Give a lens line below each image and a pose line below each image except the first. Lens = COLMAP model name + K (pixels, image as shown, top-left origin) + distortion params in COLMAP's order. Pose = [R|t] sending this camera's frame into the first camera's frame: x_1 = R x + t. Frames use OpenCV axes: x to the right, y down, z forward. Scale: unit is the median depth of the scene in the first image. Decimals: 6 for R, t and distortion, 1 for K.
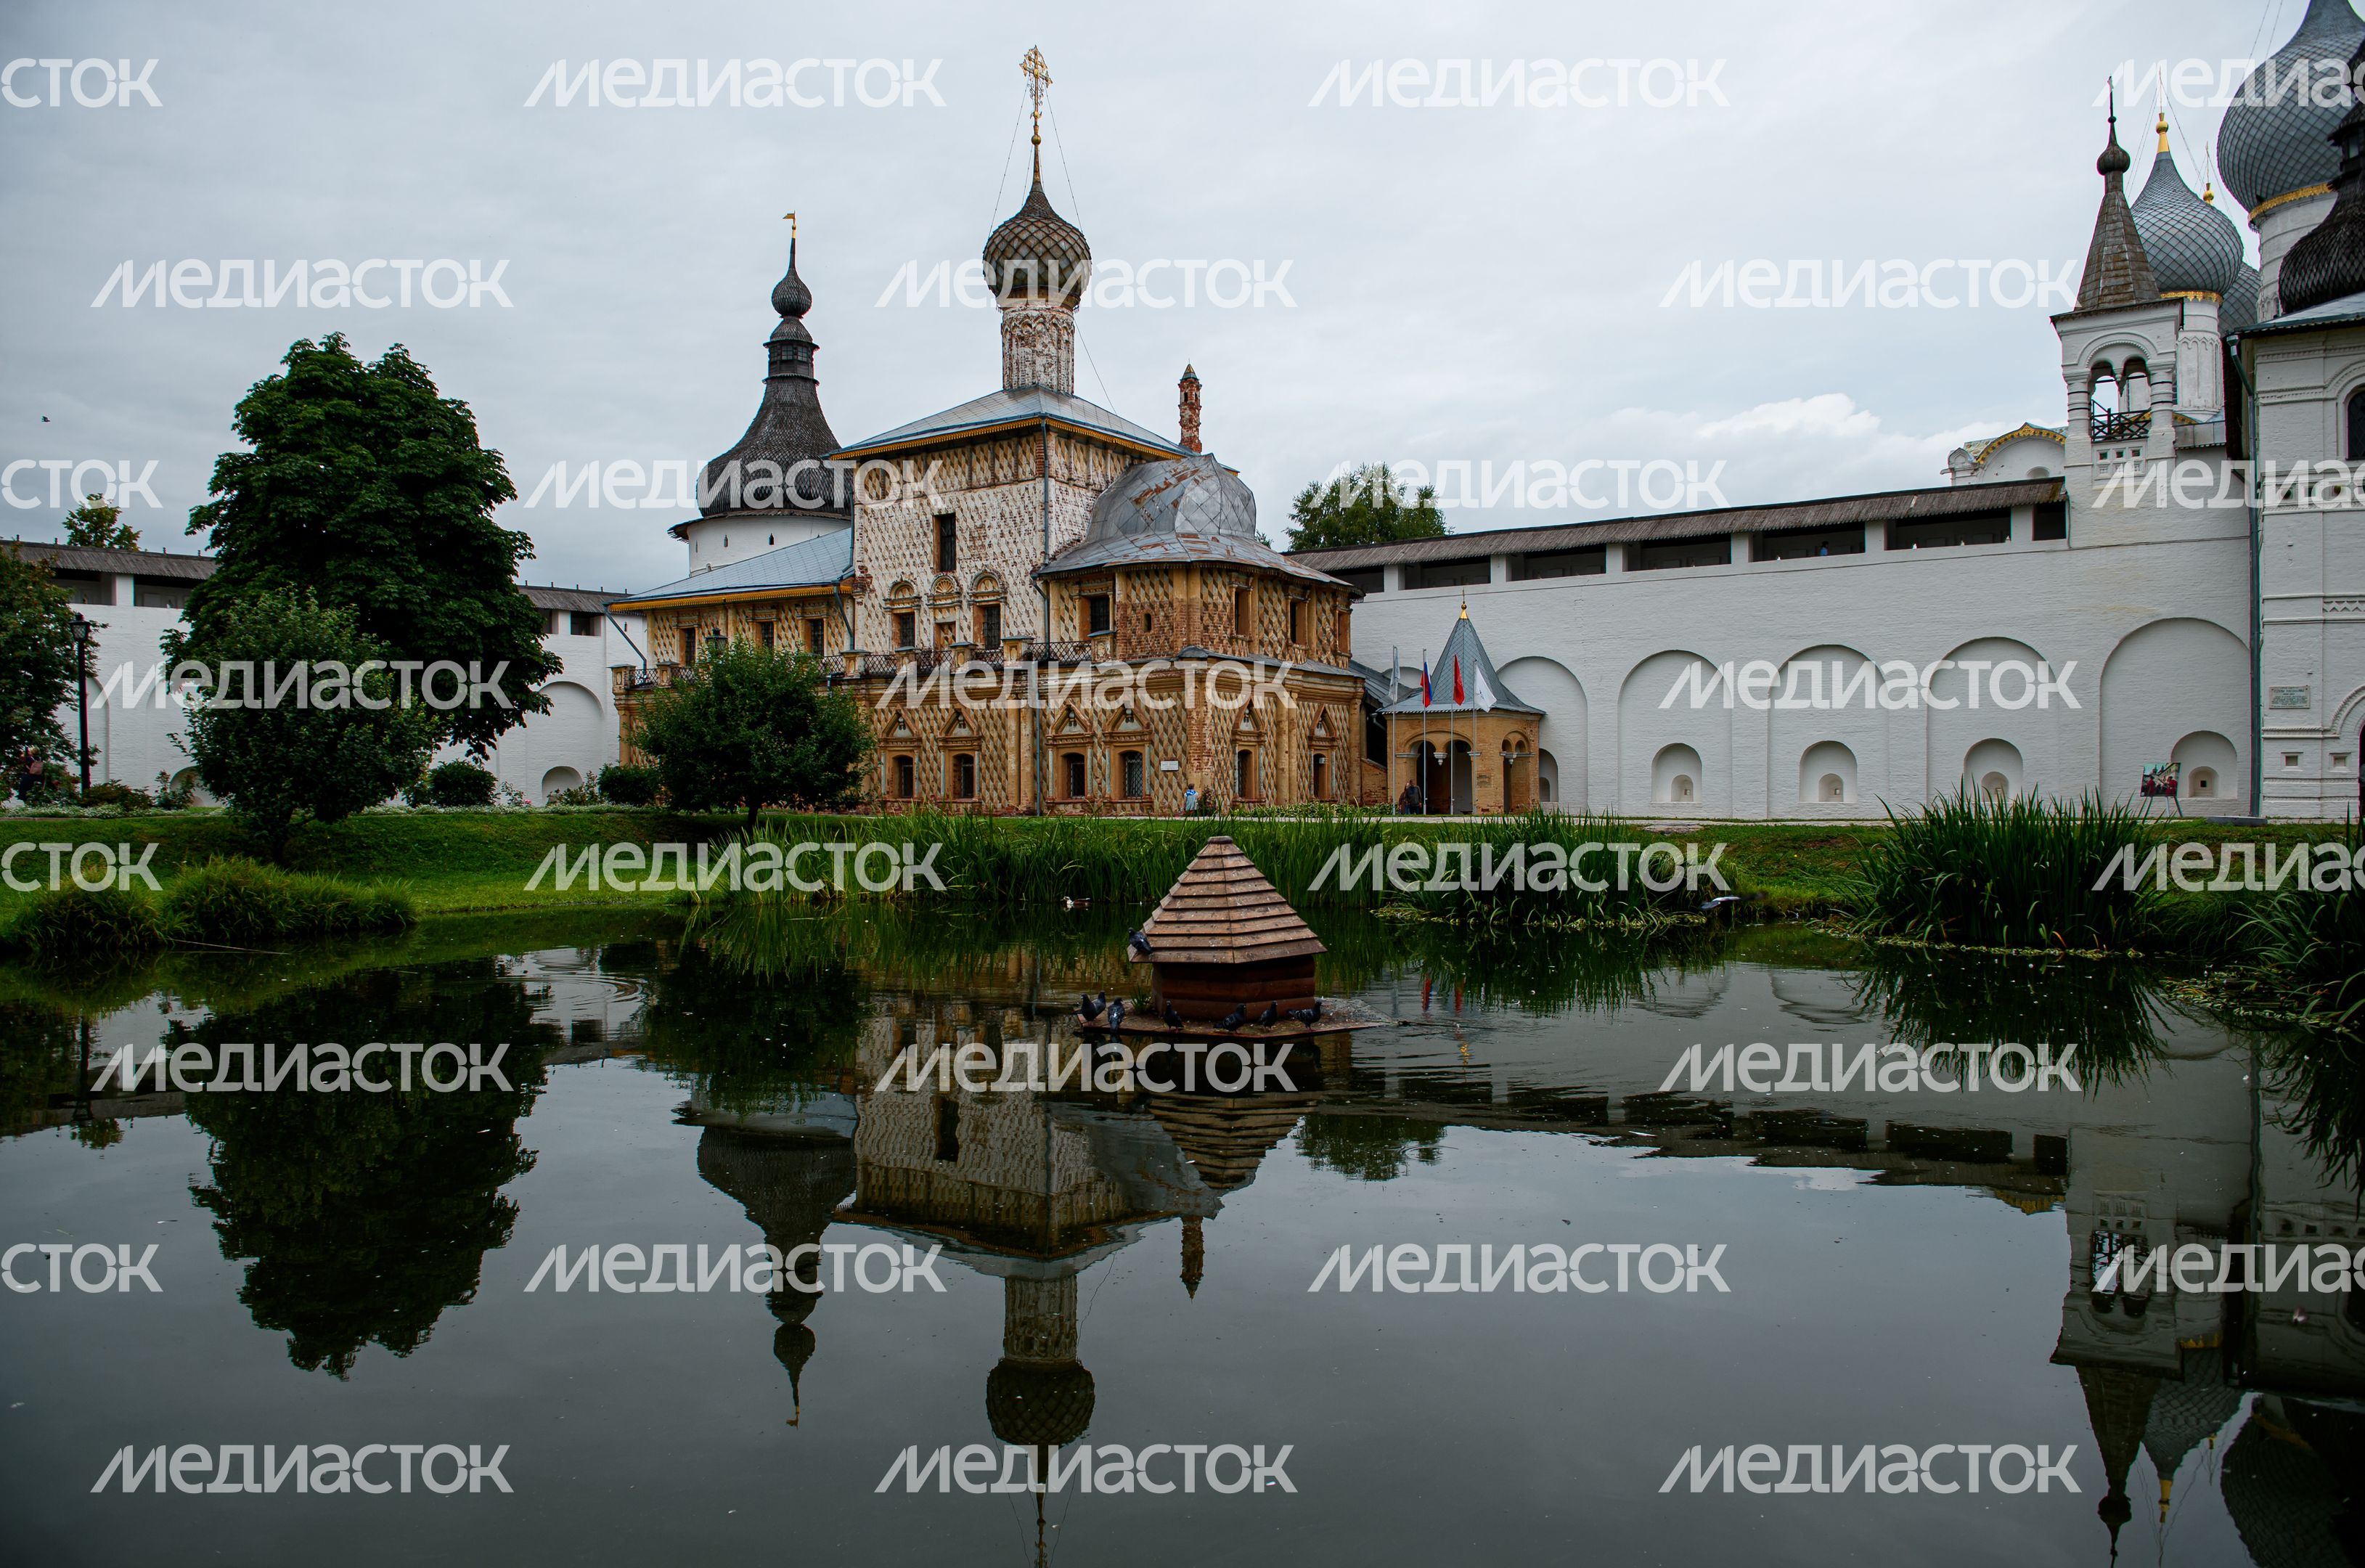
lens RADIAL K [[1614.3, 0, 1176.4], [0, 1614.3, 793.0], [0, 0, 1]] dist [-0.052418, -0.000924]
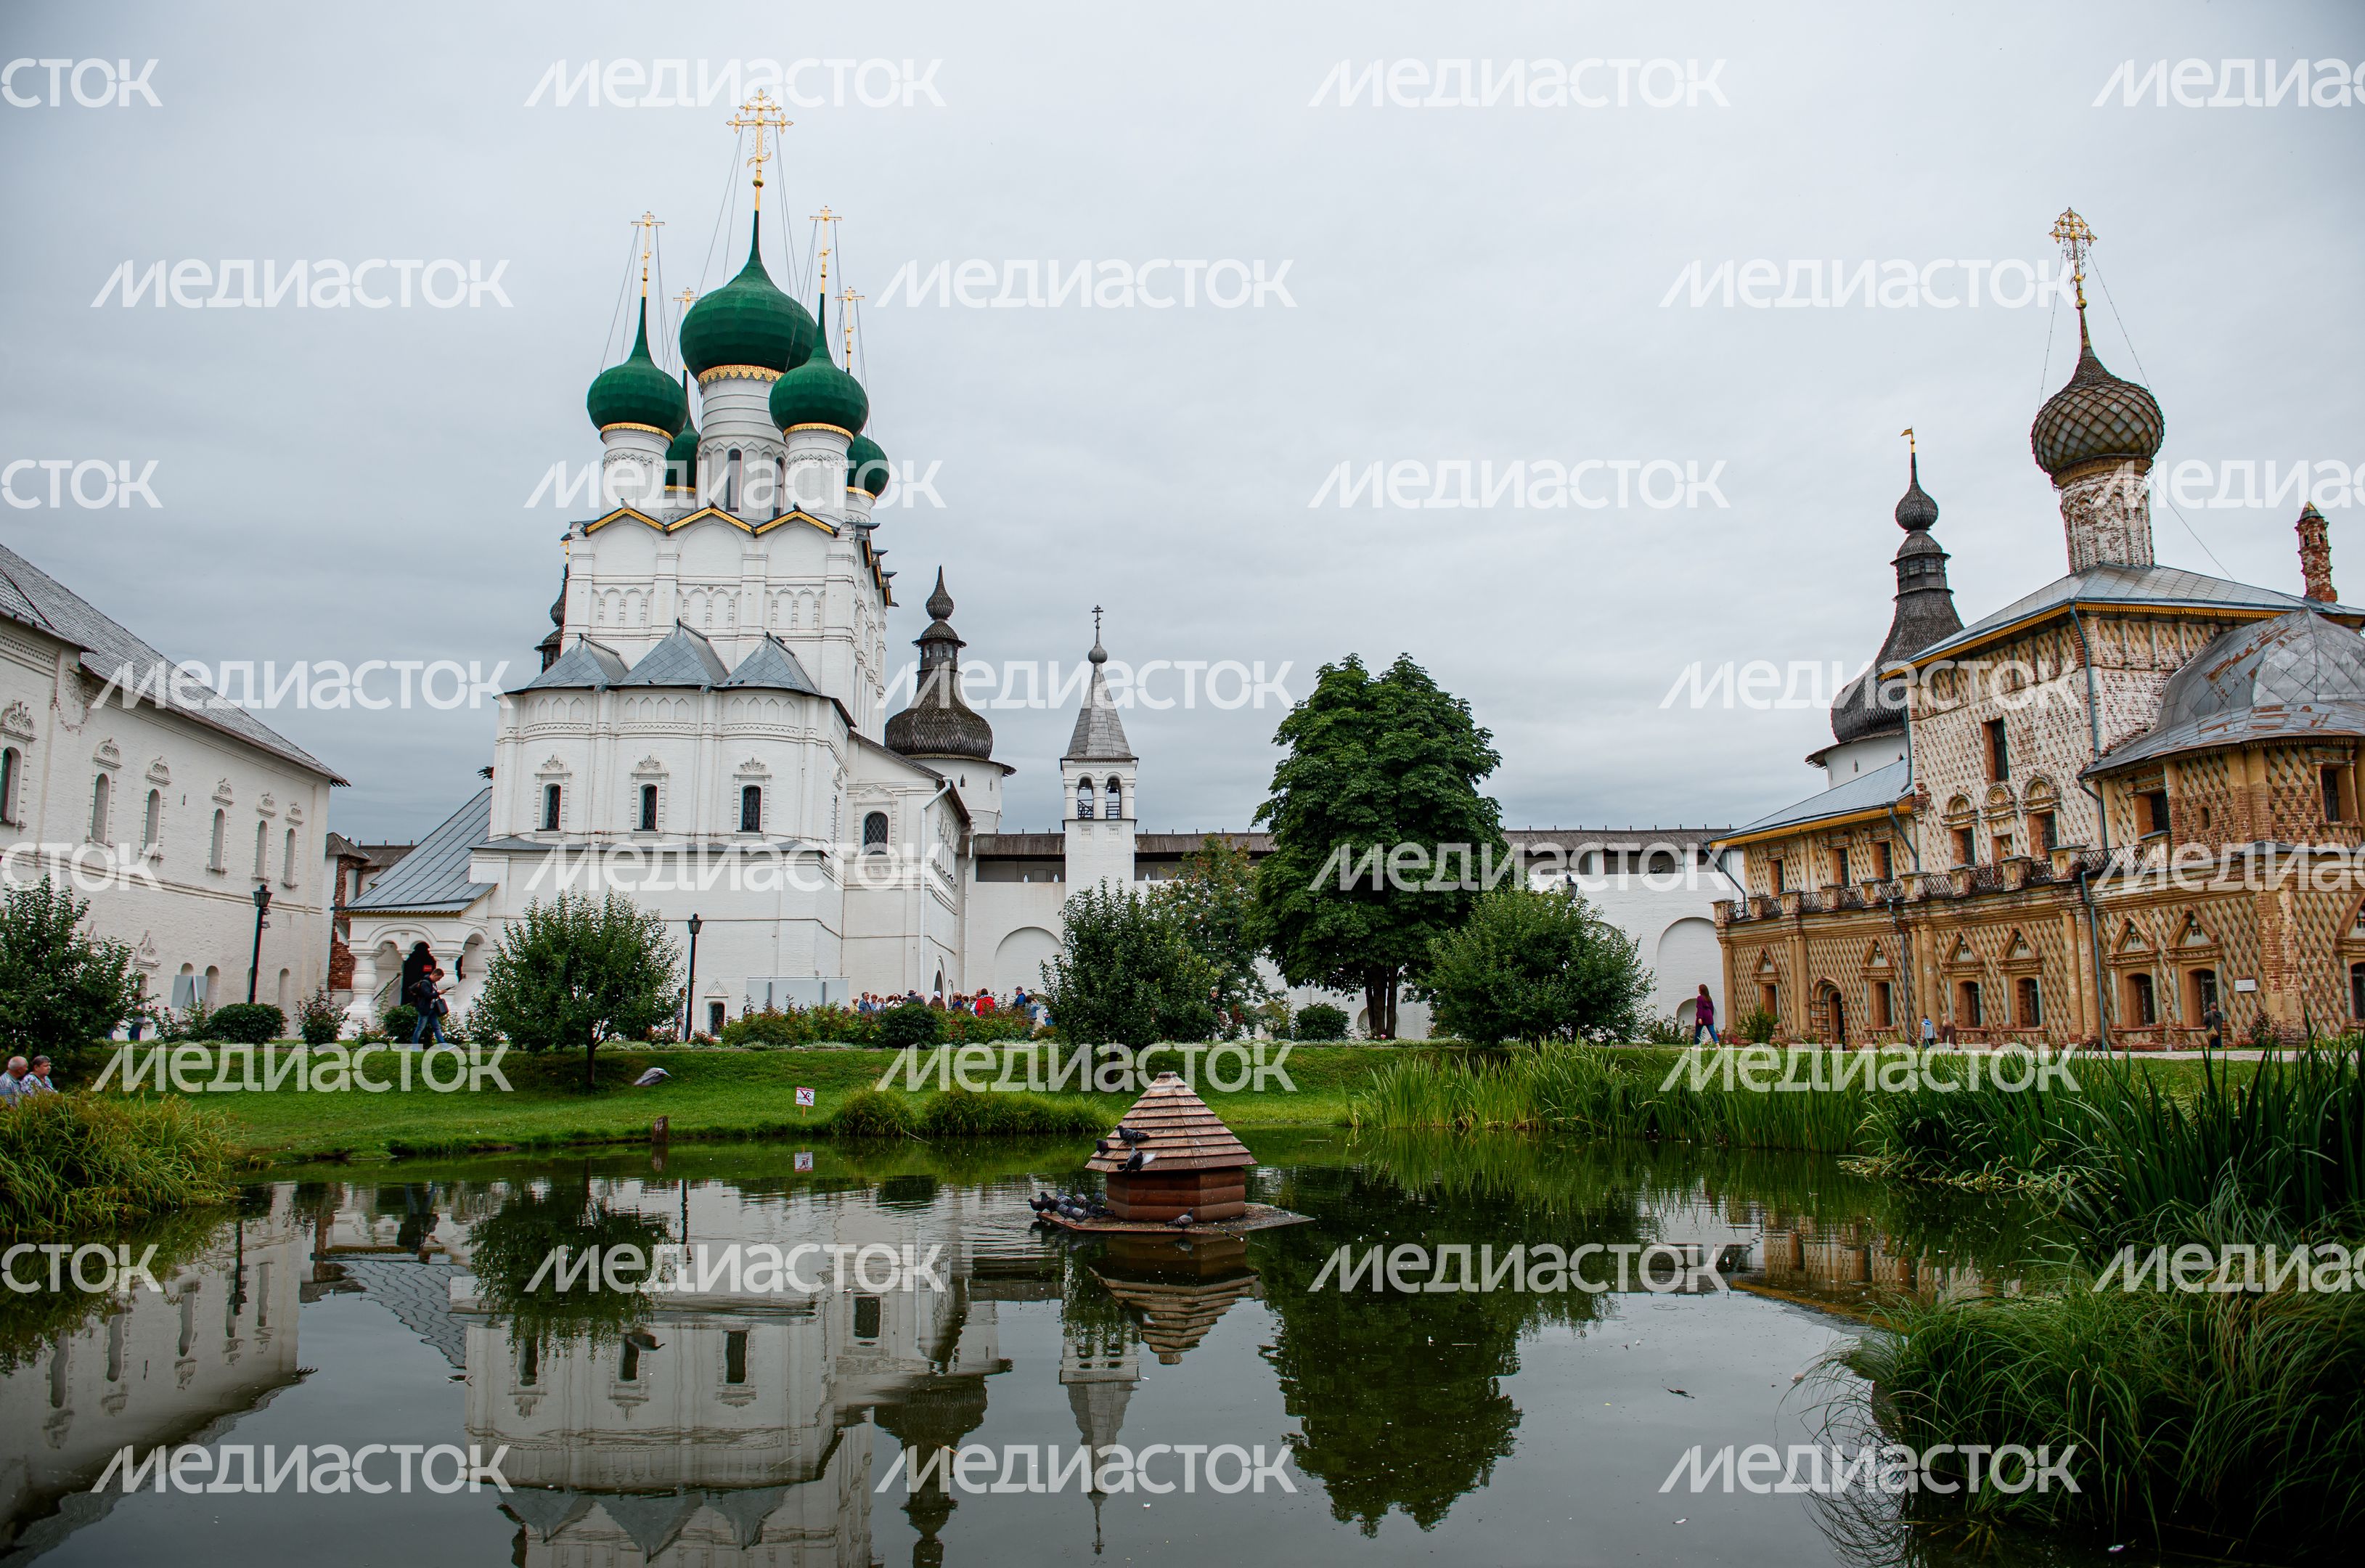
lens RADIAL K [[1614.3, 0, 1176.4], [0, 1614.3, 793.0], [0, 0, 1]] dist [-0.052418, -0.000924]
pose [[0.693326, -0.105794, -0.712816, 0.185331], [0.004008, 0.989716, -0.142992, -0.001117], [0.720613, 0.096283, 0.686620, 0.028581]]
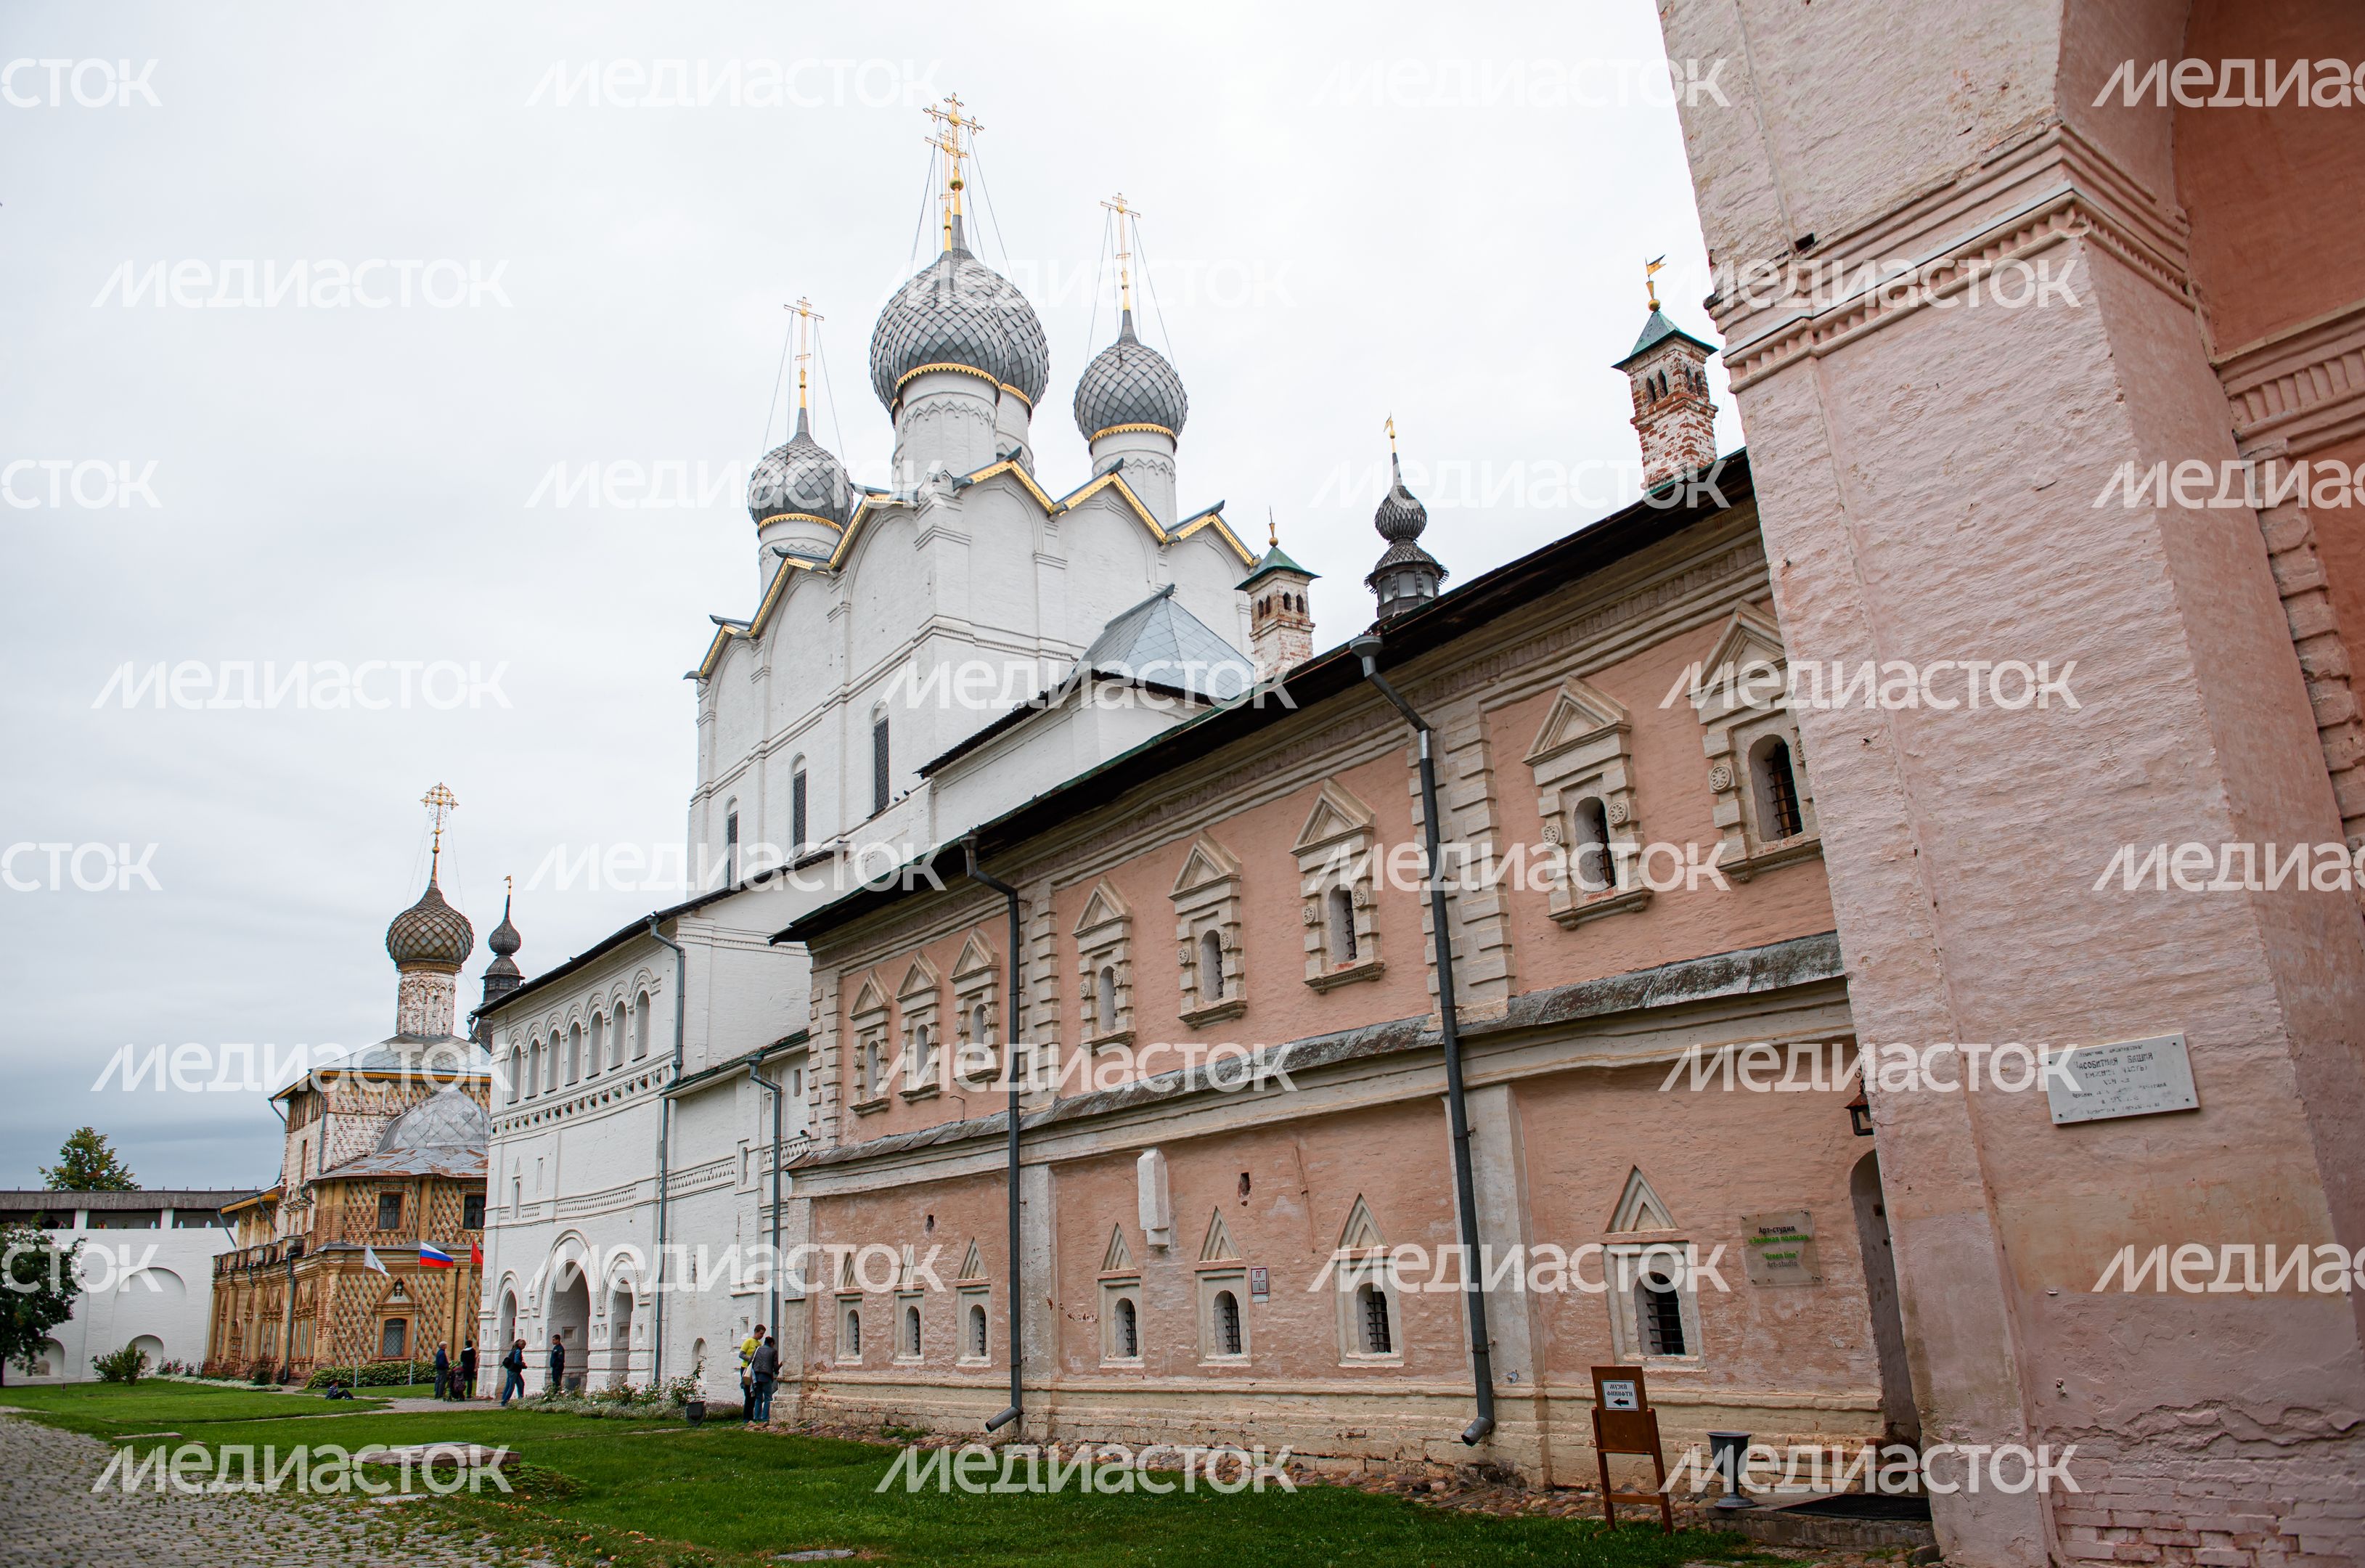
lens RADIAL K [[1655.7, 0, 1175.0], [0, 1655.7, 804.5], [0, 0, 1]] dist [-0.047179, -0.001811]
pose [[0.947304, -0.133487, -0.291198, 1.008507], [0.047030, 0.957145, -0.285766, -0.017319], [0.316865, 0.257013, 0.912985, -0.095972]]
